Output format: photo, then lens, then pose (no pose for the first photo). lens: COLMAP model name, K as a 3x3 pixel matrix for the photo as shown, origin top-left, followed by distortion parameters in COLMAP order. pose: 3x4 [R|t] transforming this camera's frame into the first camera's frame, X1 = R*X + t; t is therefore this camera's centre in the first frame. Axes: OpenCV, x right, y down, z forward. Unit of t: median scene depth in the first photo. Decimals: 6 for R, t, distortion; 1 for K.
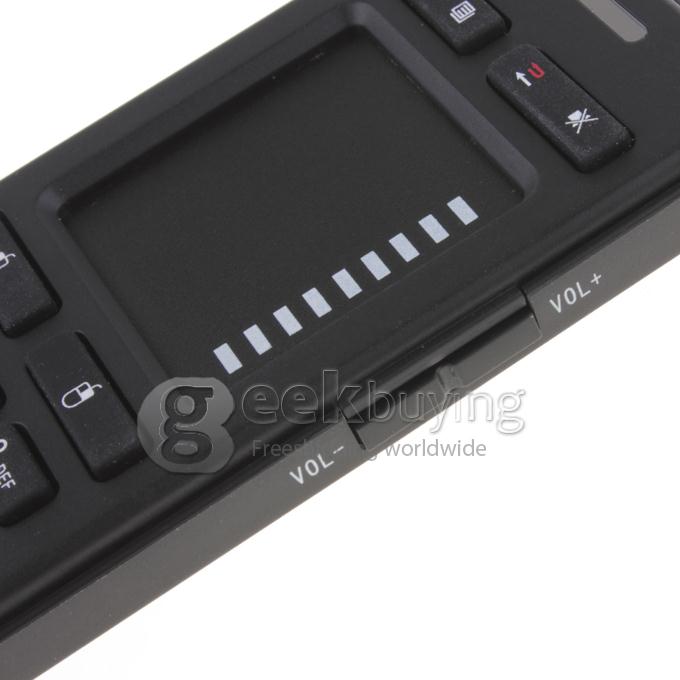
lens RADIAL K [[2288.6, 0, 340.0], [0, 2288.6, 340.0], [0, 0, 1]] dist [0.030712, -1.722179]
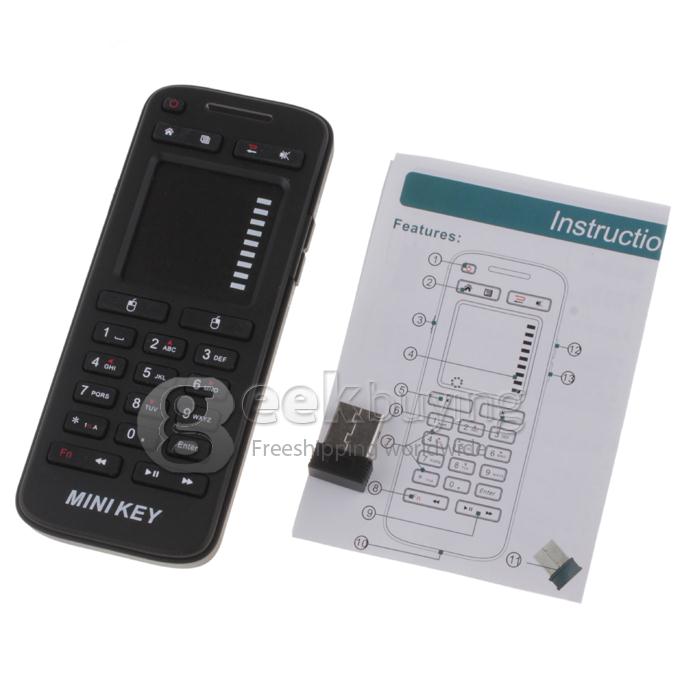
lens RADIAL K [[2008.6, 0, 340.0], [0, 2008.6, 340.0], [0, 0, 1]] dist [0.005161, -0.128860]
pose [[0.650442, -0.544725, 0.529339, -1.341346], [0.437188, 0.838384, 0.325543, -0.703374], [-0.621121, 0.019674, 0.783468, -1.065107]]
